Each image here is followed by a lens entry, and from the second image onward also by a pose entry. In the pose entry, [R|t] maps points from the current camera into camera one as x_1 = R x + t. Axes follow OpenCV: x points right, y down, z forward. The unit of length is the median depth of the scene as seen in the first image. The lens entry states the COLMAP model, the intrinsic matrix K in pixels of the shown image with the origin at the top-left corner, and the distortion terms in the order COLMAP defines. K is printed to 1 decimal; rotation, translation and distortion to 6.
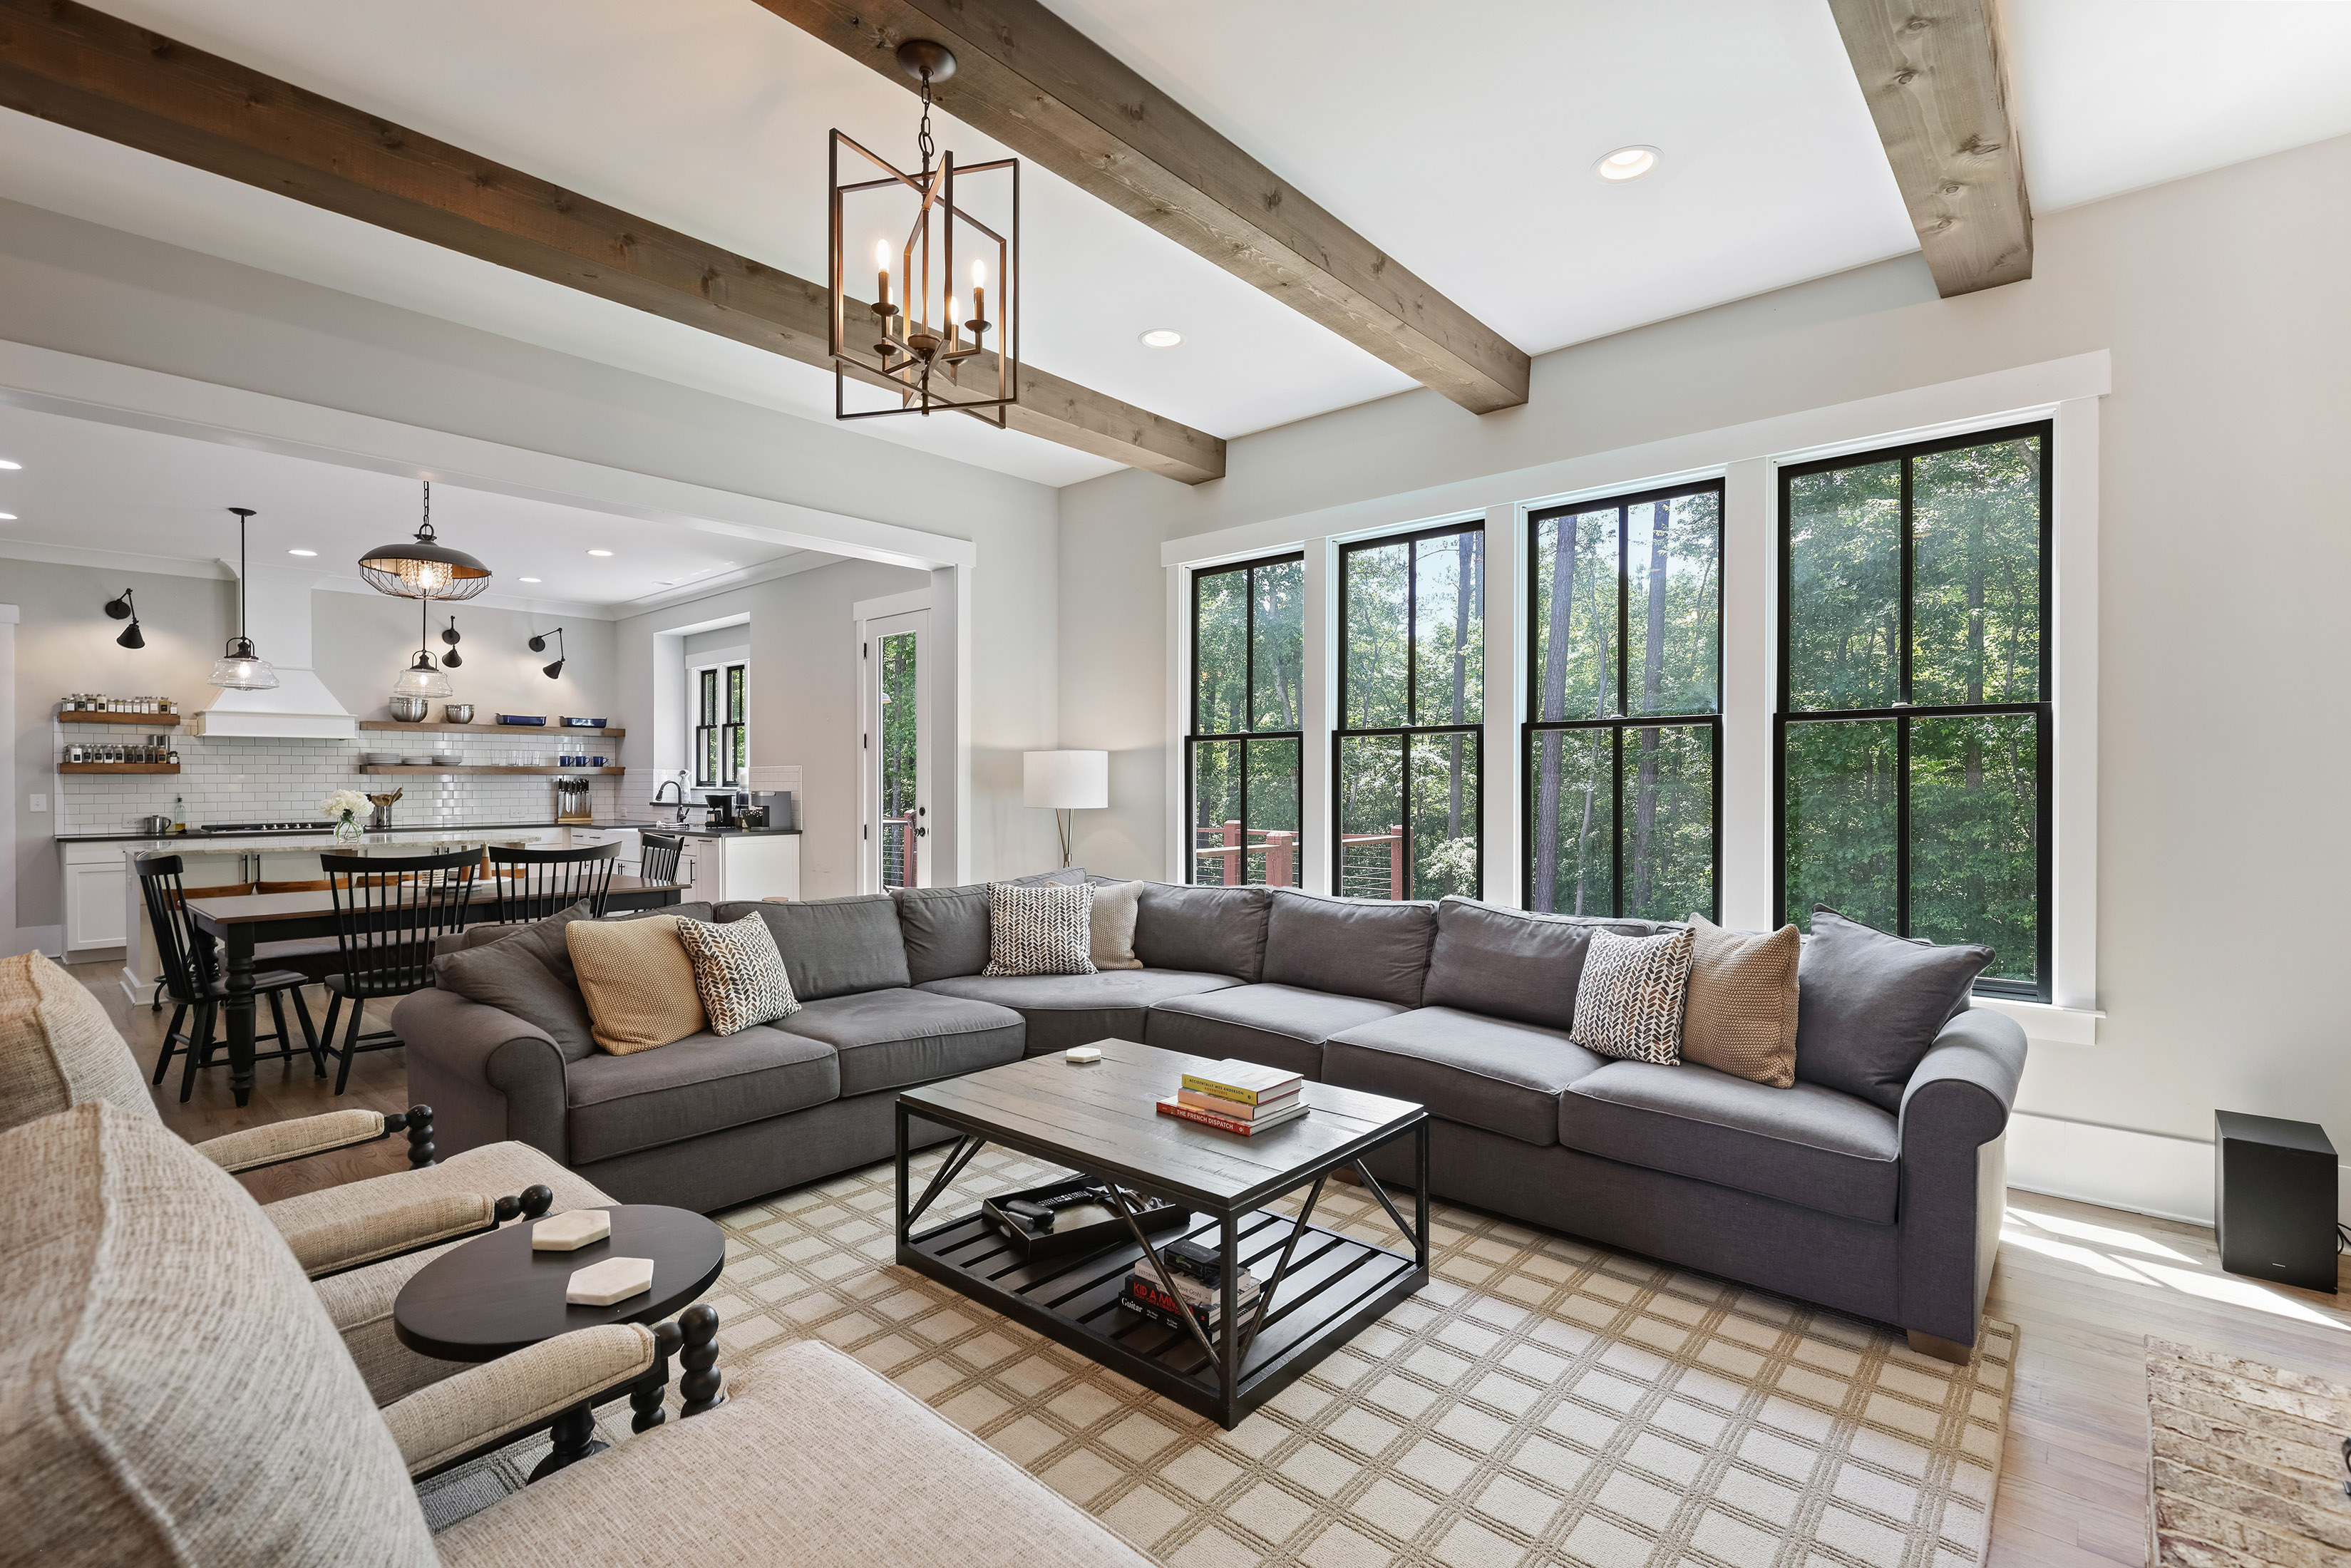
lens RADIAL K [[1052.3, 0, 1189.9], [0, 1052.3, 780.8], [0, 0, 1]] dist [-0.001208, 0.000471]
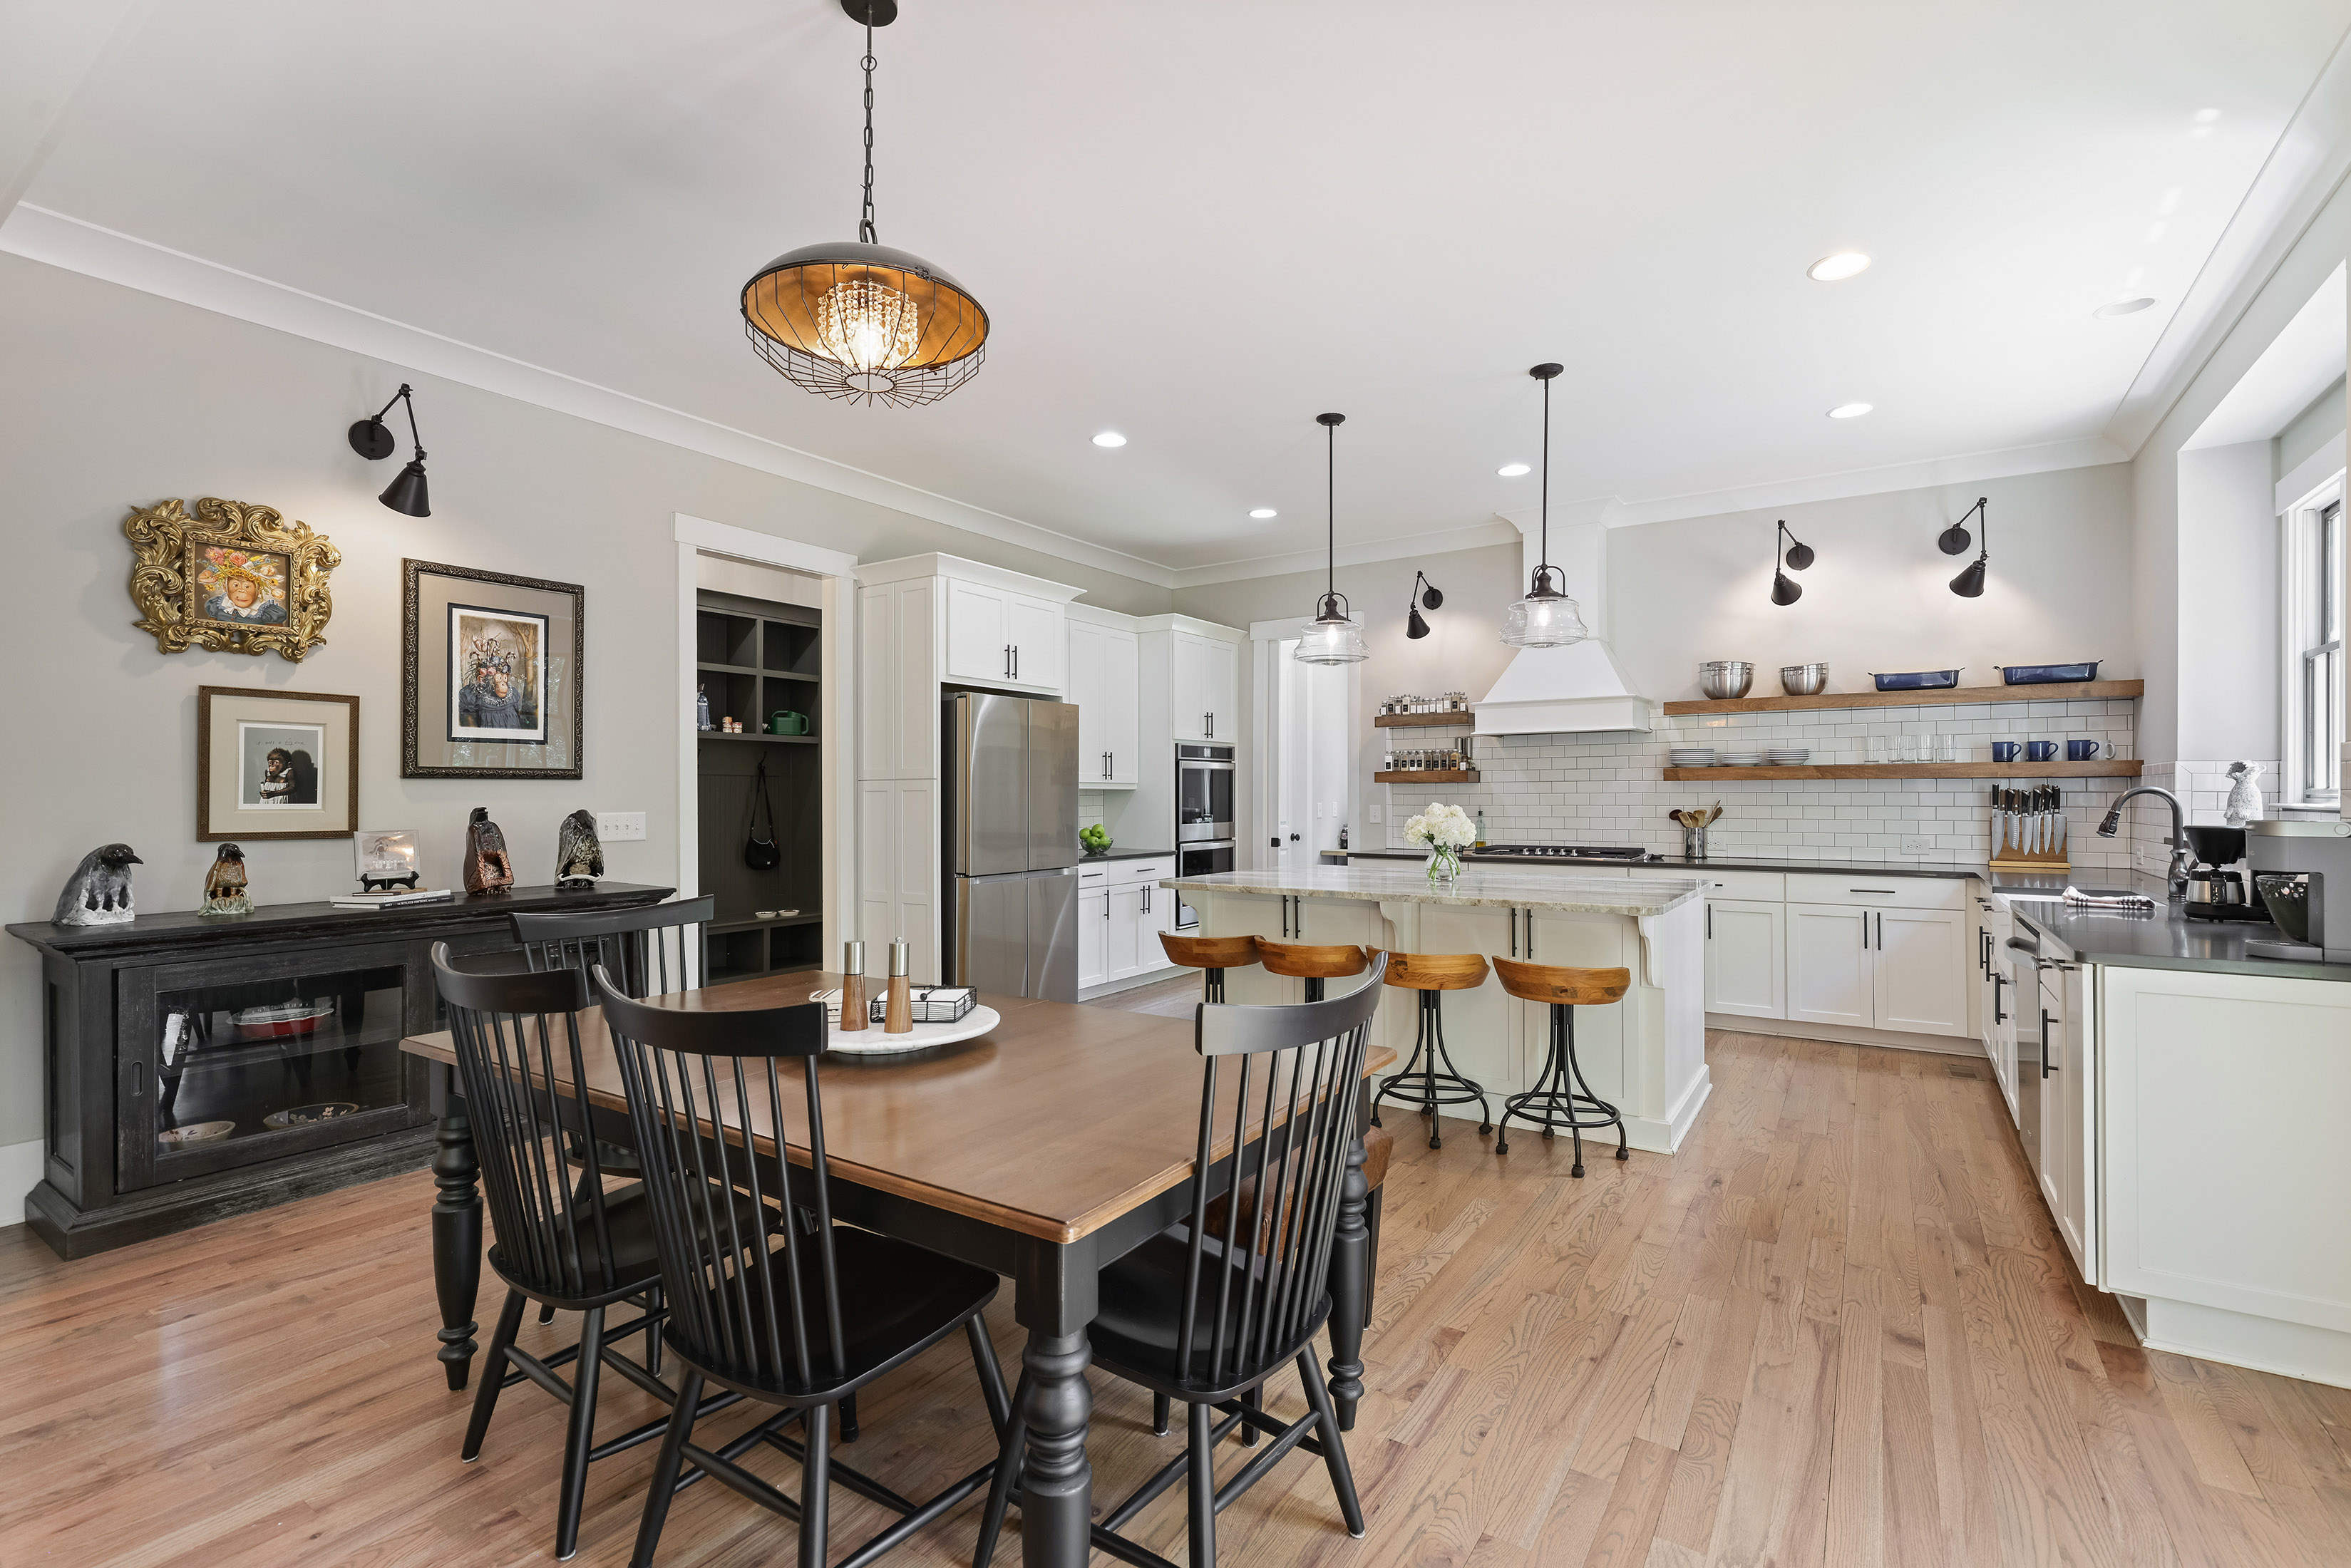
lens RADIAL K [[1052.3, 0, 1163.0], [0, 1052.3, 792.1], [0, 0, 1]] dist [-0.001208, 0.000471]
pose [[0.124587, -0.000012, -0.992209, -0.160255], [0.000997, 0.999999, 0.000113, 0.000856], [0.992208, -0.001003, 0.124587, 0.654458]]
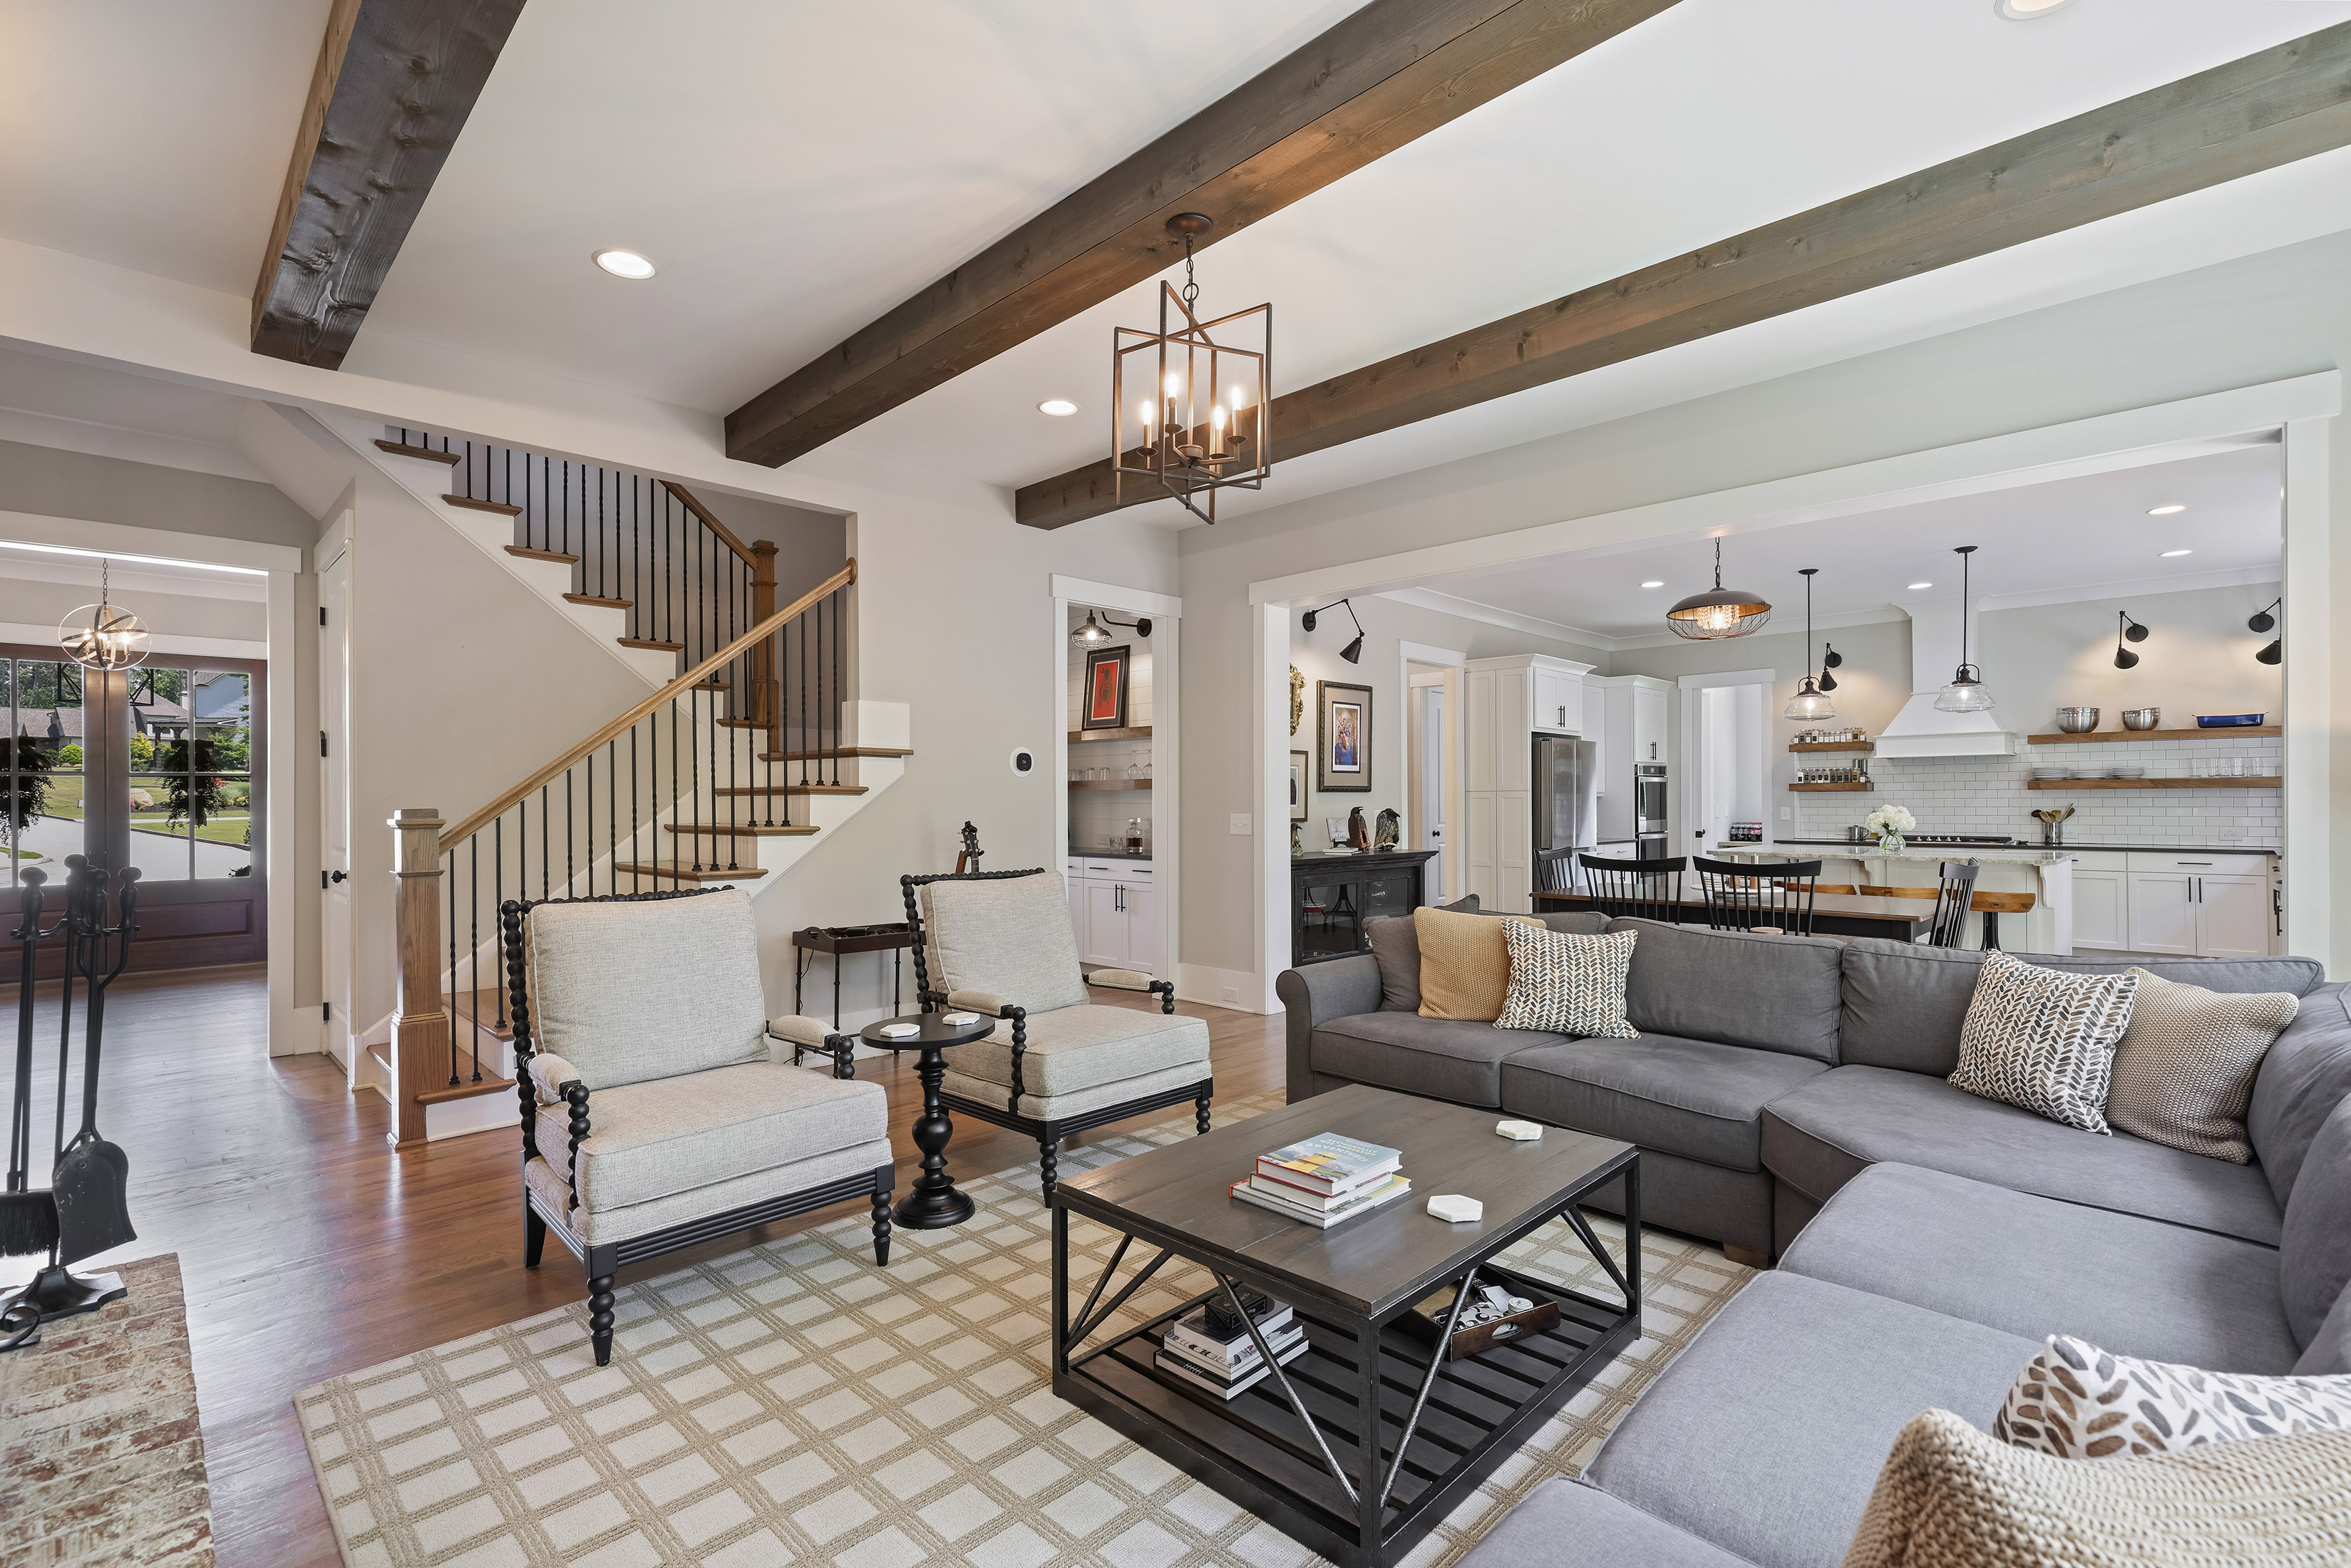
lens RADIAL K [[1052.3, 0, 1173.9], [0, 1052.3, 797.0], [0, 0, 1]] dist [-0.001208, 0.000471]
pose [[-0.067439, -0.001249, -0.997723, 0.279538], [0.002855, 0.999995, -0.001445, -0.000289], [0.997719, -0.002946, -0.067435, 0.297610]]
